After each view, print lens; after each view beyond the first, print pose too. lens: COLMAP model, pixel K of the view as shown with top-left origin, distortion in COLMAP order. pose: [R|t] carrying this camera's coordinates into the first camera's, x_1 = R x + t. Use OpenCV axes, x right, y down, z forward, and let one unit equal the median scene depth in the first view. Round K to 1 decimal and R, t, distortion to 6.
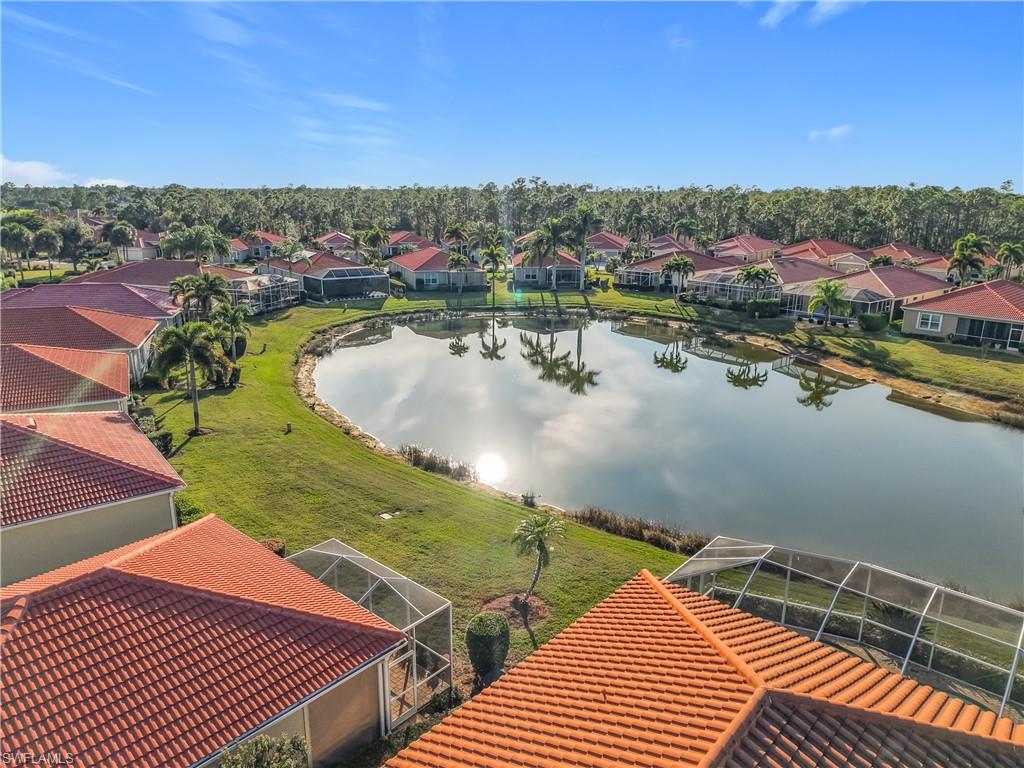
lens RADIAL K [[701.9, 0, 512.0], [0, 701.9, 384.0], [0, 0, 1]] dist [0.043967, -0.001109]
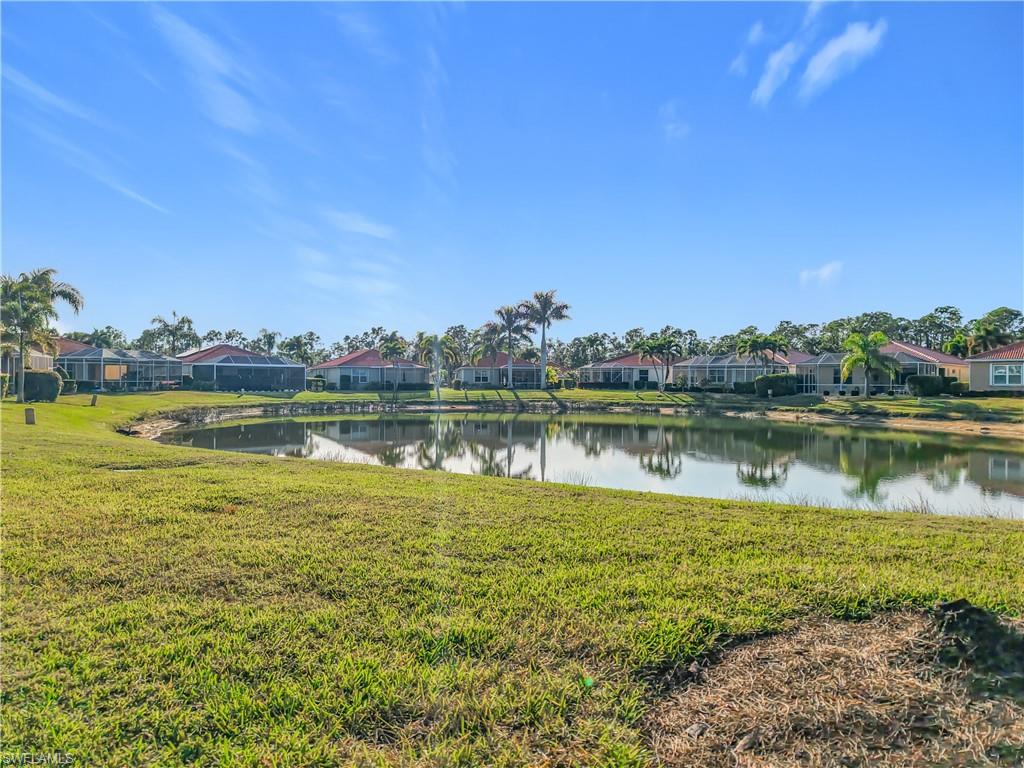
lens RADIAL K [[701.9, 0, 512.0], [0, 701.9, 384.0], [0, 0, 1]] dist [0.043967, -0.001109]
pose [[0.995717, -0.008850, 0.092029, -0.015151], [0.031525, 0.968253, -0.247978, 0.068025], [-0.086913, 0.249817, 0.964385, 0.207966]]
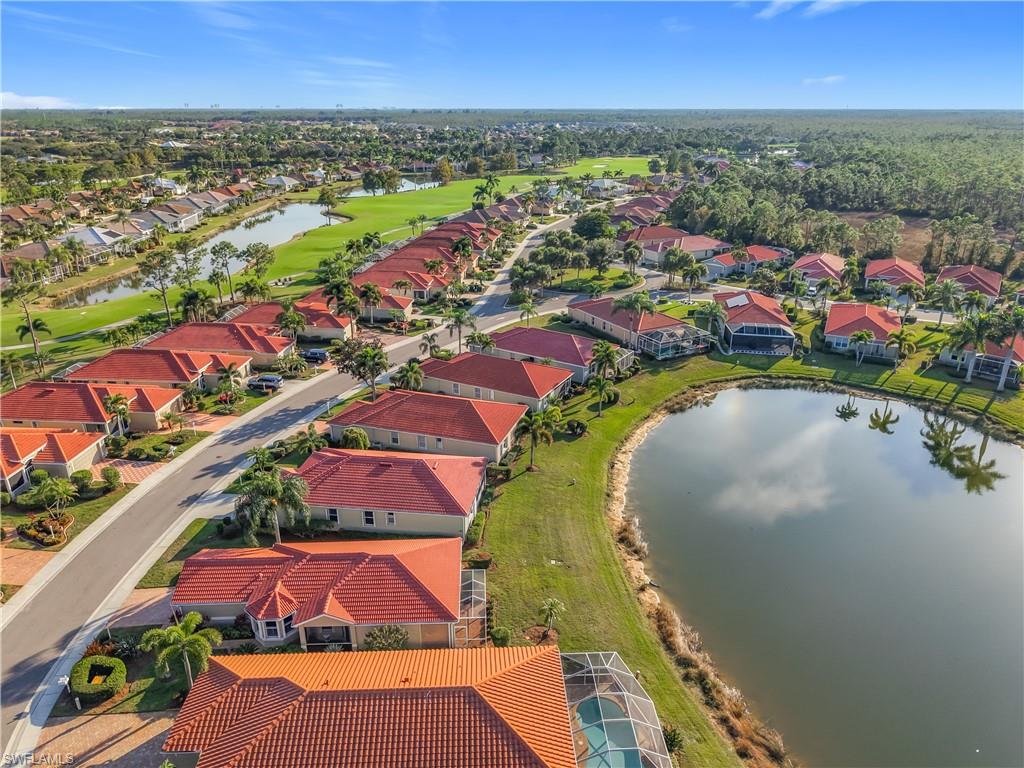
lens RADIAL K [[701.9, 0, 512.0], [0, 701.9, 384.0], [0, 0, 1]] dist [0.043967, -0.001109]
pose [[0.735137, 0.241664, -0.633382, 0.230945], [-0.200466, 0.970013, 0.137433, -0.145302], [0.647601, 0.025939, 0.761538, -0.162013]]
